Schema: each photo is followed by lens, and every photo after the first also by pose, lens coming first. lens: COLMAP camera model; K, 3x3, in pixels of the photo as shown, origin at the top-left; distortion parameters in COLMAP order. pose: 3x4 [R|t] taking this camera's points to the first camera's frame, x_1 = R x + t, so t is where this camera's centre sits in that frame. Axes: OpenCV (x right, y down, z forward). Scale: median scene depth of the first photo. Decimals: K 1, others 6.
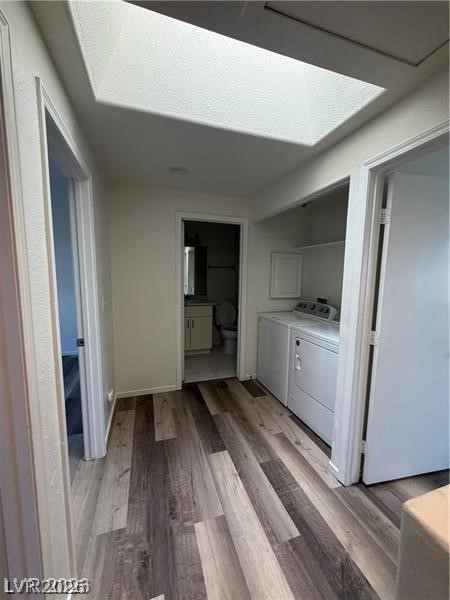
lens RADIAL K [[239.1, 0, 223.7], [0, 239.1, 300.4], [0, 0, 1]] dist [0.001420, -0.000803]
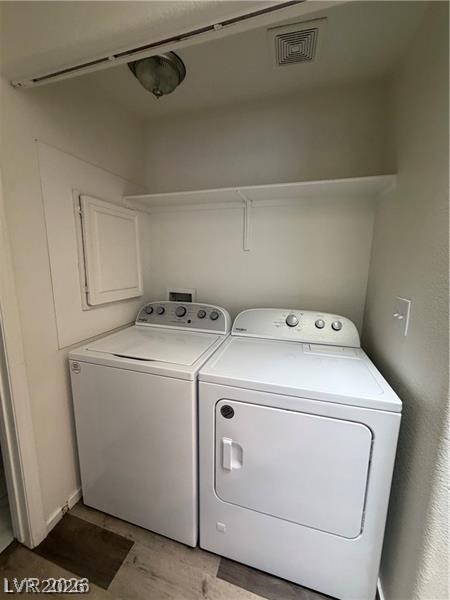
lens RADIAL K [[239.1, 0, 221.0], [0, 239.1, 298.6], [0, 0, 1]] dist [0.001420, -0.000803]
pose [[0.588632, -0.136944, 0.796718, -0.001687], [0.092278, 0.990488, 0.102073, -0.045576], [-0.803117, 0.013436, 0.595669, 0.560727]]
